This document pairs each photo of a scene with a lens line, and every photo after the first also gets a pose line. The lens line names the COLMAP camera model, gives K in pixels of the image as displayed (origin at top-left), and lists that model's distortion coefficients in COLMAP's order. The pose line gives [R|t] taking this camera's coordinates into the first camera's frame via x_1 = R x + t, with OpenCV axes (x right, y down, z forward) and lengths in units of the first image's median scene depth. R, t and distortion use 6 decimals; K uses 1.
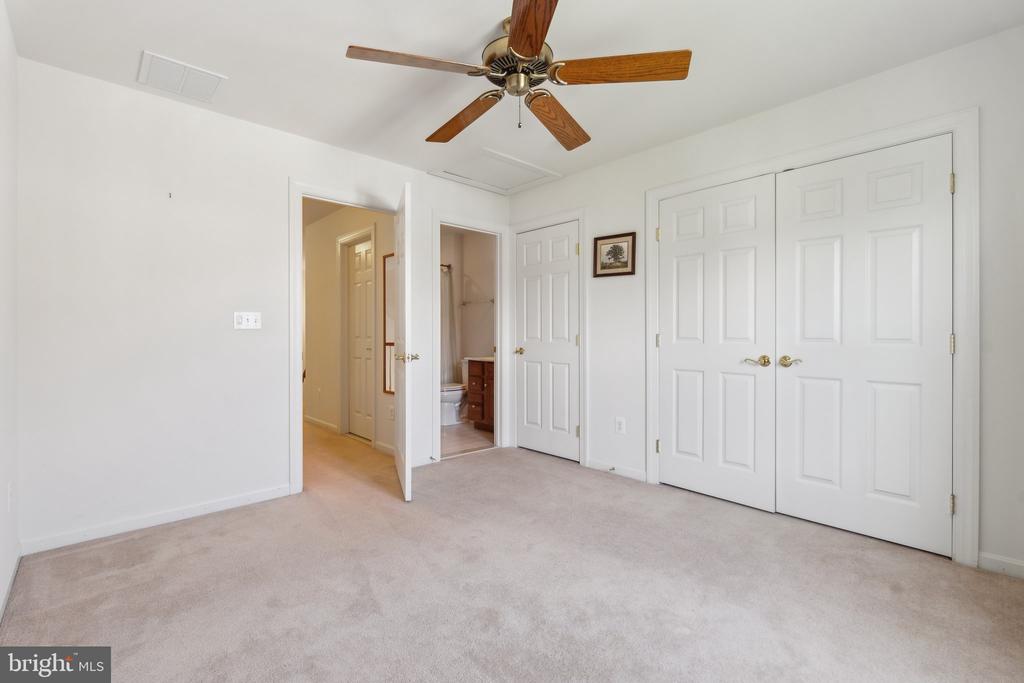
lens RADIAL K [[460.5, 0, 512.9], [0, 460.5, 336.3], [0, 0, 1]] dist [-0.004019, -0.000224]
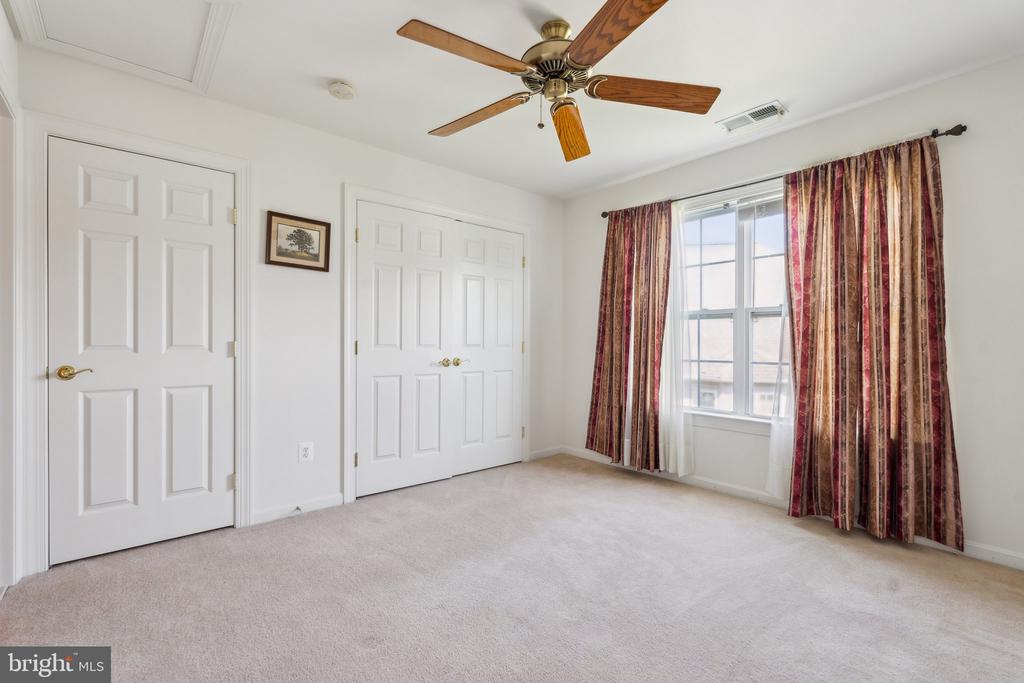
lens RADIAL K [[460.5, 0, 513.6], [0, 460.5, 344.1], [0, 0, 1]] dist [-0.004019, -0.000224]
pose [[0.026178, -0.001746, 0.999656, -0.579570], [0.000048, 0.999998, 0.001746, 0.000140], [-0.999657, 0.000002, 0.026179, 0.612560]]
